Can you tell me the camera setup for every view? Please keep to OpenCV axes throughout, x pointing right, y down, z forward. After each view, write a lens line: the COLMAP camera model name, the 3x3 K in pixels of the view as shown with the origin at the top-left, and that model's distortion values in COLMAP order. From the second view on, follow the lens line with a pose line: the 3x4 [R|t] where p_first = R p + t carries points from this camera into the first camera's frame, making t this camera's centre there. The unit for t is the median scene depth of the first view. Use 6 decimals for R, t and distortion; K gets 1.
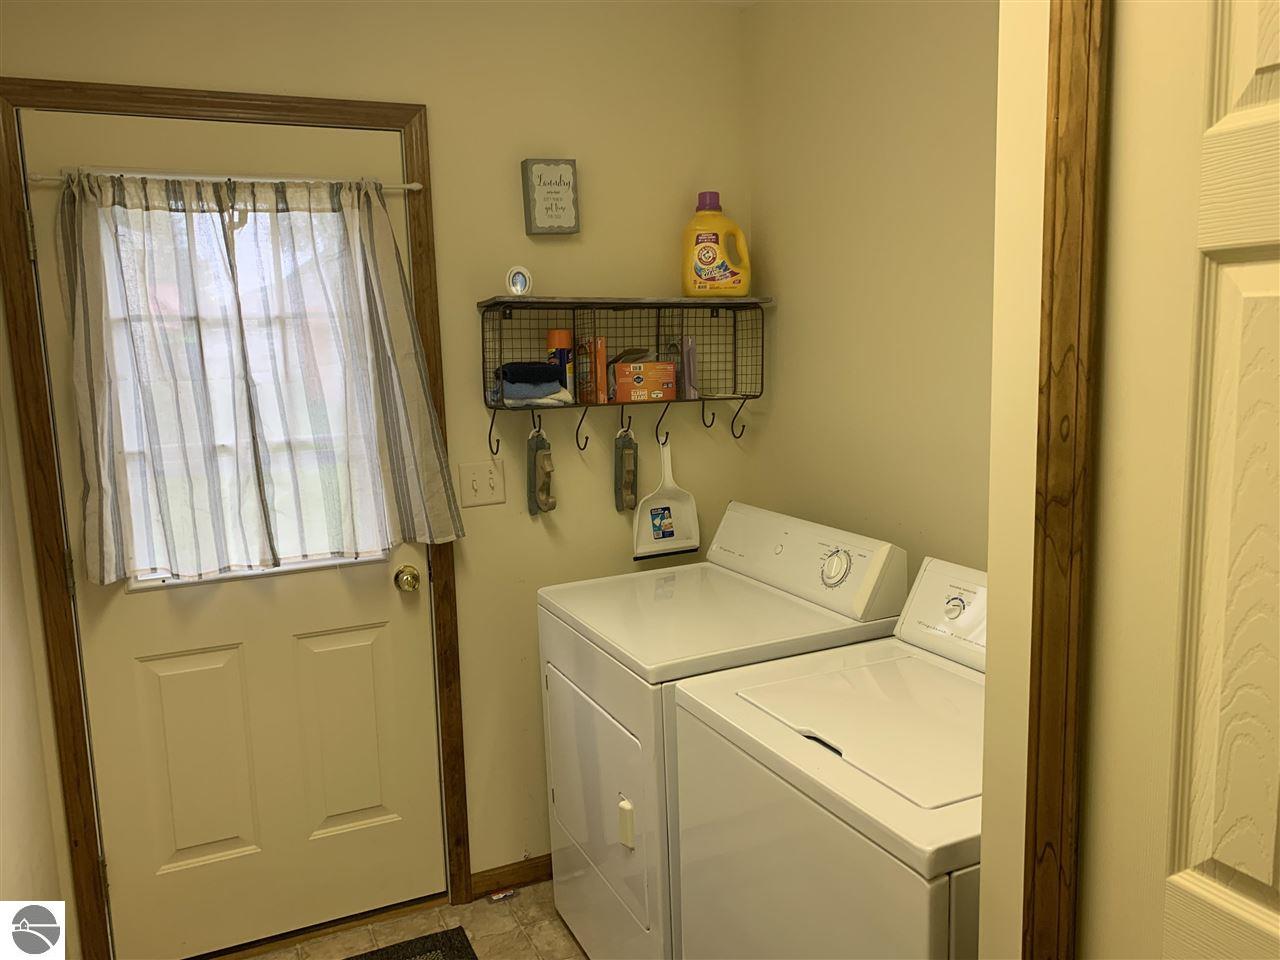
lens RADIAL K [[975.1, 0, 632.0], [0, 975.1, 484.0], [0, 0, 1]] dist [0.040801, -0.050537]
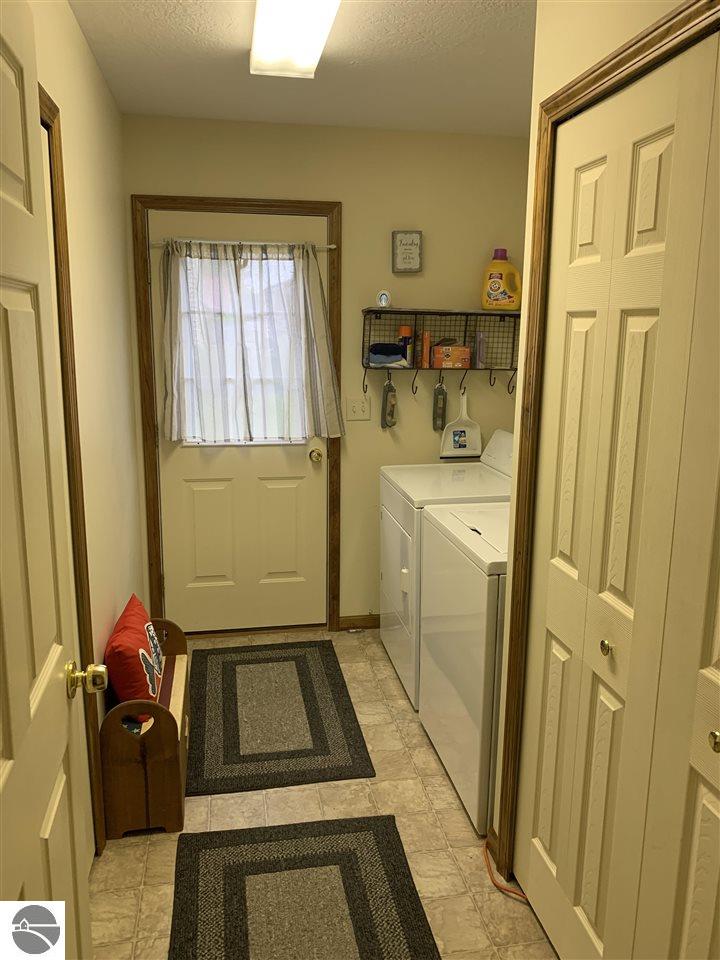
lens RADIAL K [[731.3, 0, 363.8], [0, 731.3, 482.2], [0, 0, 1]] dist [0.040801, -0.050537]
pose [[0.966860, 0.094781, -0.237063, 0.206843], [-0.078532, 0.993926, 0.077093, 0.032435], [0.242931, -0.055921, 0.968430, -0.364317]]
